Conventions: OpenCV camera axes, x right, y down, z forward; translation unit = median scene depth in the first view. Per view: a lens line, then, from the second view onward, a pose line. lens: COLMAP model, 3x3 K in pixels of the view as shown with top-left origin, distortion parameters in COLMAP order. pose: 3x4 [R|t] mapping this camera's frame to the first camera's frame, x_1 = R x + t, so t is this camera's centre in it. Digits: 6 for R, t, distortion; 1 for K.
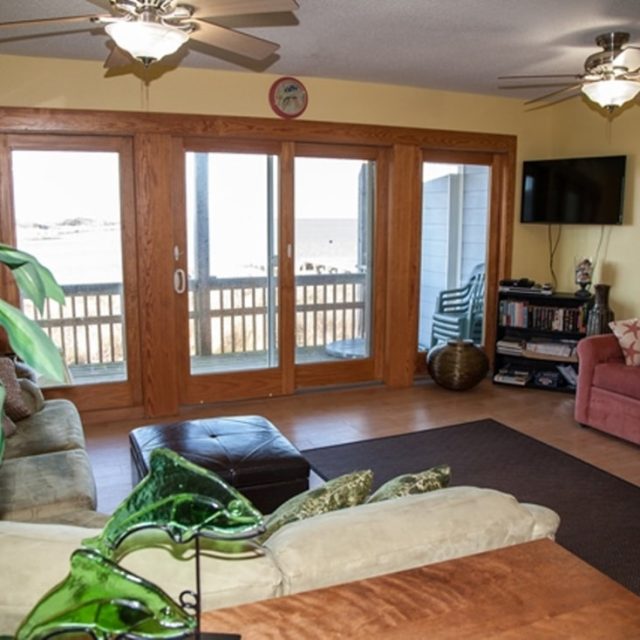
lens RADIAL K [[709.6, 0, 320.0], [0, 709.6, 320.0], [0, 0, 1]] dist [-0.120037, 0.061887]
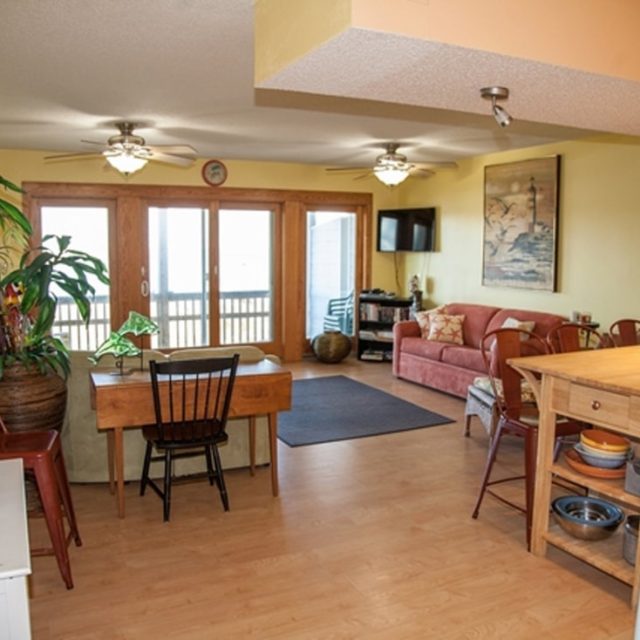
lens RADIAL K [[709.6, 0, 320.0], [0, 709.6, 320.0], [0, 0, 1]] dist [-0.120037, 0.061887]
pose [[0.999232, -0.004237, 0.038958, 0.113288], [0.005900, 0.999071, -0.042684, 0.072701], [-0.038741, 0.042881, 0.998329, -0.507129]]
